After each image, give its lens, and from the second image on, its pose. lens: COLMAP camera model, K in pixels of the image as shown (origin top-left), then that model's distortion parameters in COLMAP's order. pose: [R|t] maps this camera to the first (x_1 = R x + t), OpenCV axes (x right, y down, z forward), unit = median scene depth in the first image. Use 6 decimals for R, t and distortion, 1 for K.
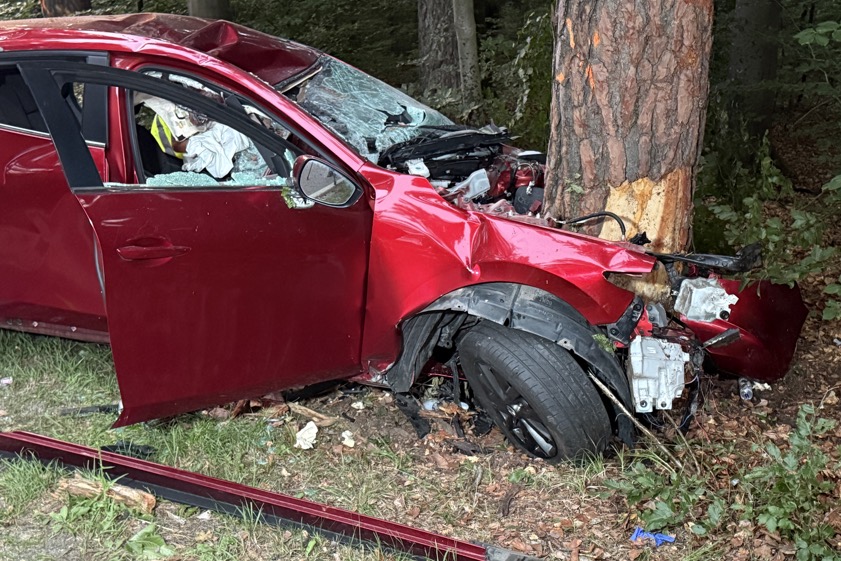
lens RADIAL K [[1141.2, 0, 421.6], [0, 1141.2, 280.8], [0, 0, 1]] dist [0.044923, 0.000000]
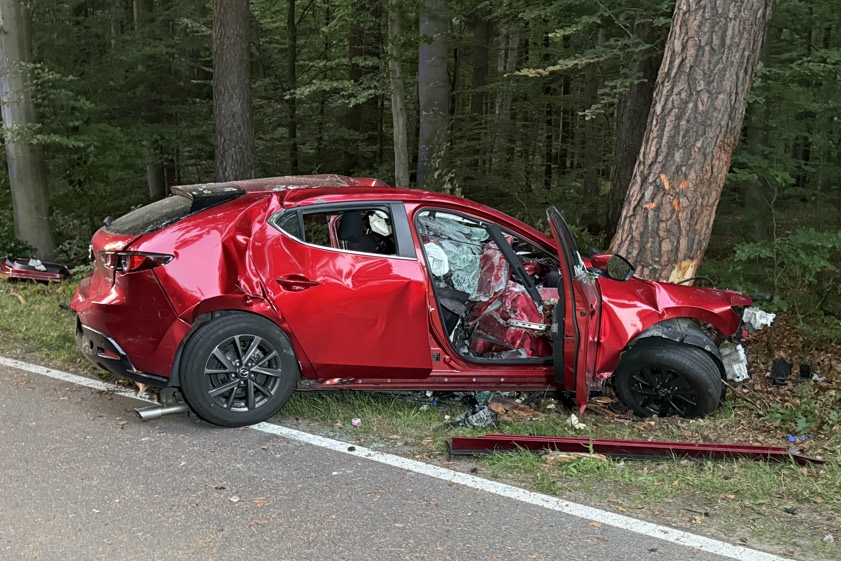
lens RADIAL K [[806.8, 0, 418.7], [0, 806.8, 281.8], [0, 0, 1]] dist [0.021100, 0.000000]
pose [[0.908246, -0.072610, 0.412089, -0.754964], [0.108244, 0.992077, -0.063767, -0.016725], [-0.404194, 0.102523, 0.908909, -0.001967]]
